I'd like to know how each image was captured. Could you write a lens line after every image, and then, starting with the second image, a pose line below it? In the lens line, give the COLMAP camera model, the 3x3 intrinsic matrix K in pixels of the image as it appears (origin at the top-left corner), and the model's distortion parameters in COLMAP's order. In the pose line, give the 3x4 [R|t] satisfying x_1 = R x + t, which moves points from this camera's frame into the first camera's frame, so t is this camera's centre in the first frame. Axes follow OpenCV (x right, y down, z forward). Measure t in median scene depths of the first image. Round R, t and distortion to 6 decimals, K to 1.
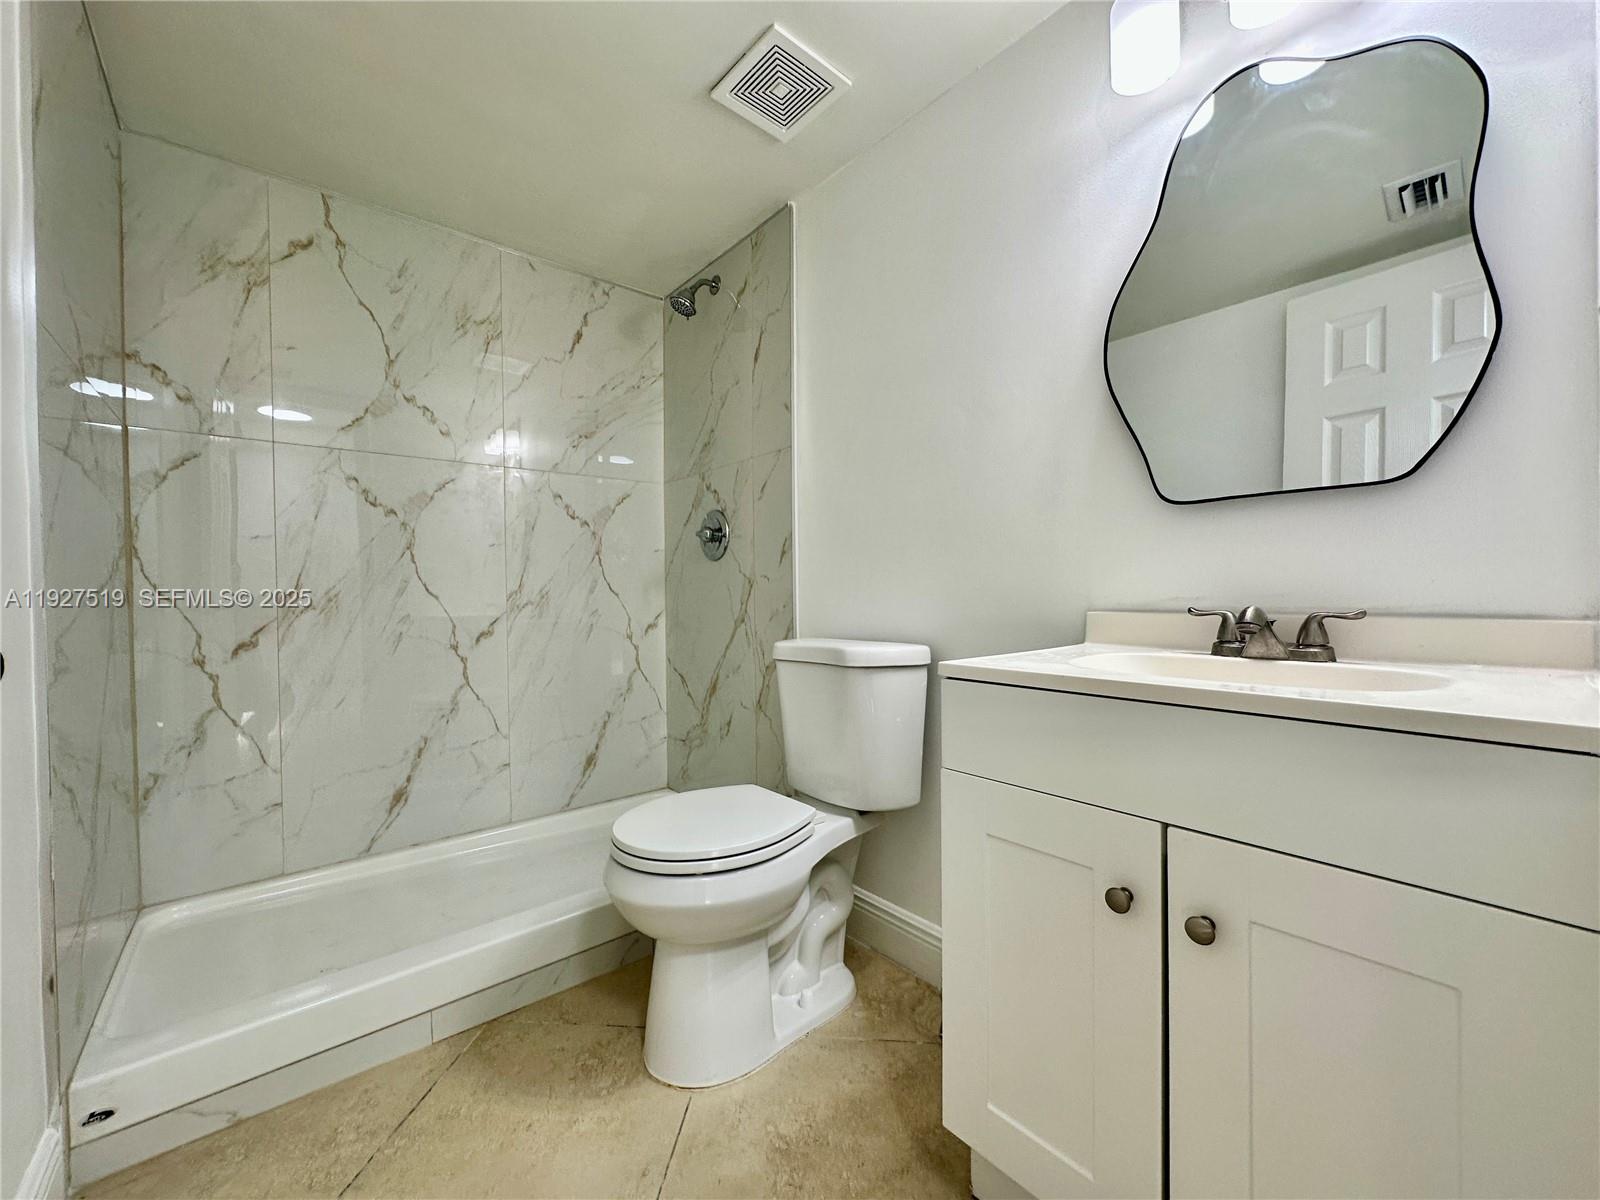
lens RADIAL K [[639.3, 0, 797.6], [0, 639.3, 601.0], [0, 0, 1]] dist [-0.000456, 0.000053]
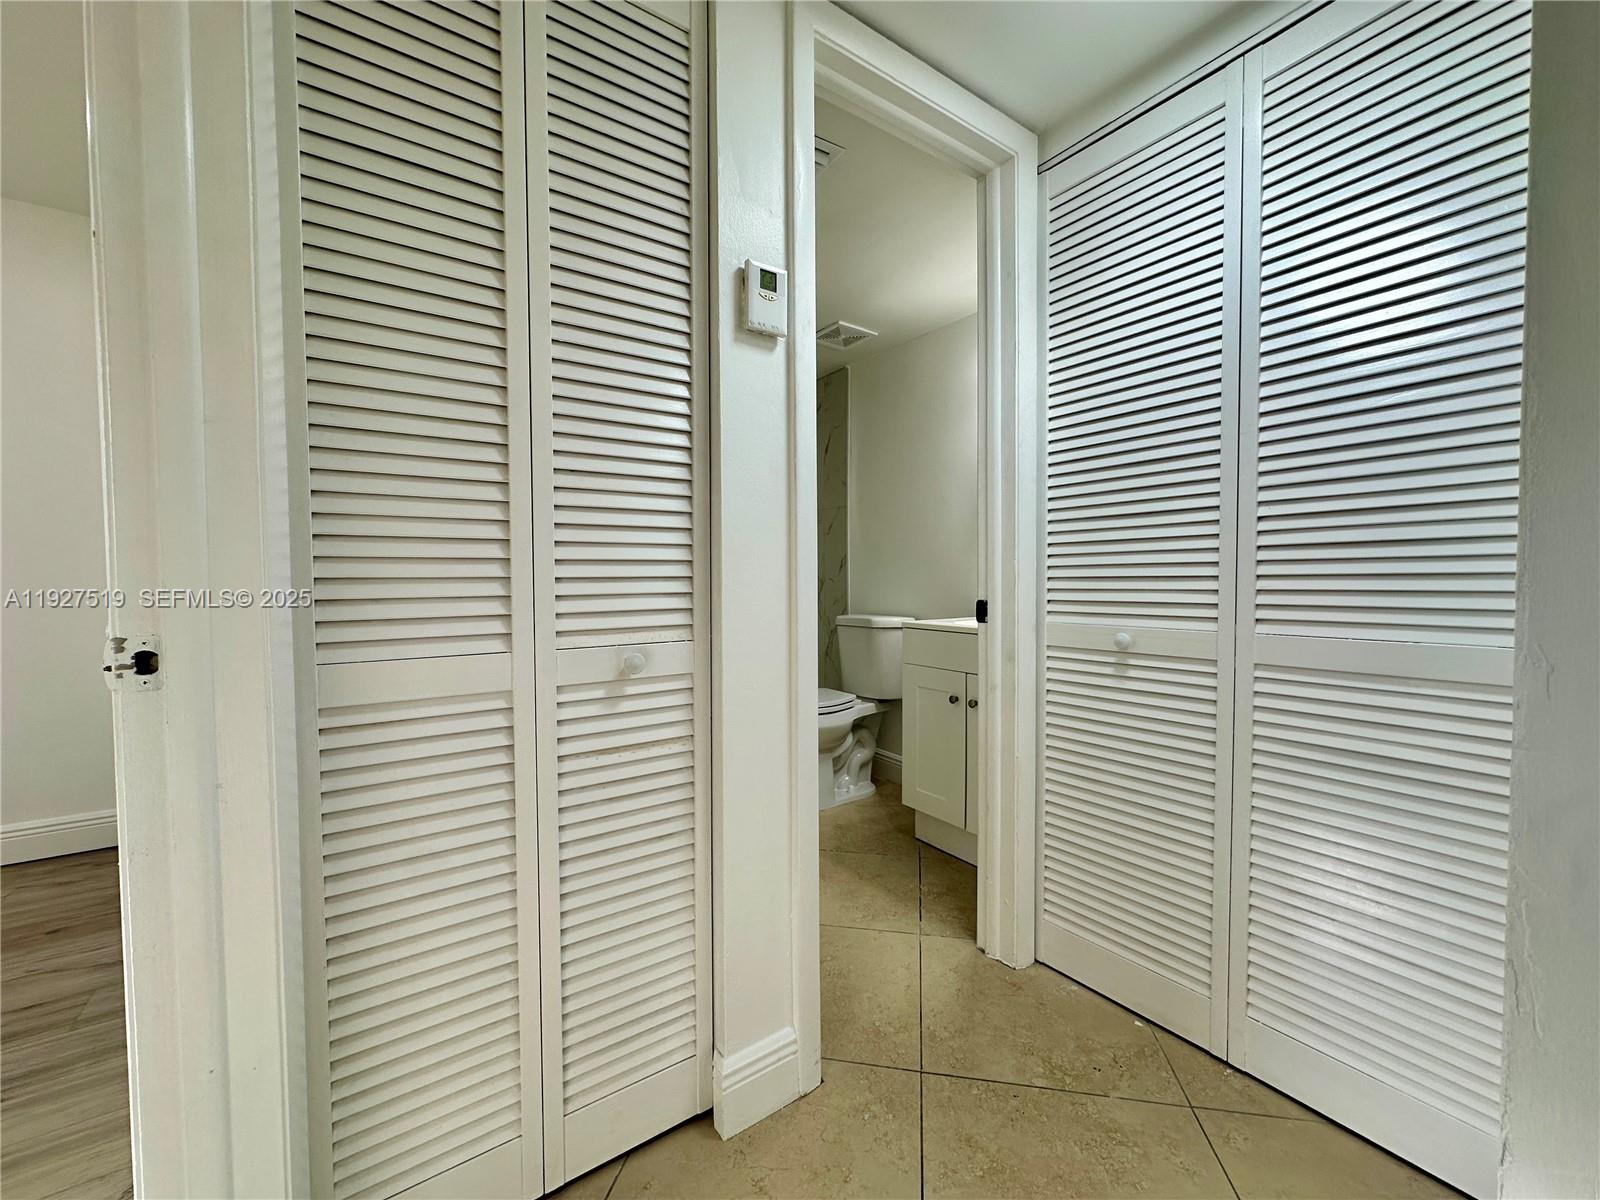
lens RADIAL K [[639.3, 0, 797.6], [0, 639.3, 601.0], [0, 0, 1]] dist [-0.000456, 0.000053]
pose [[0.996110, 0.010538, -0.087481, 0.016147], [-0.008265, 0.999620, 0.026299, -0.032685], [0.087725, -0.025473, 0.995819, -0.982869]]
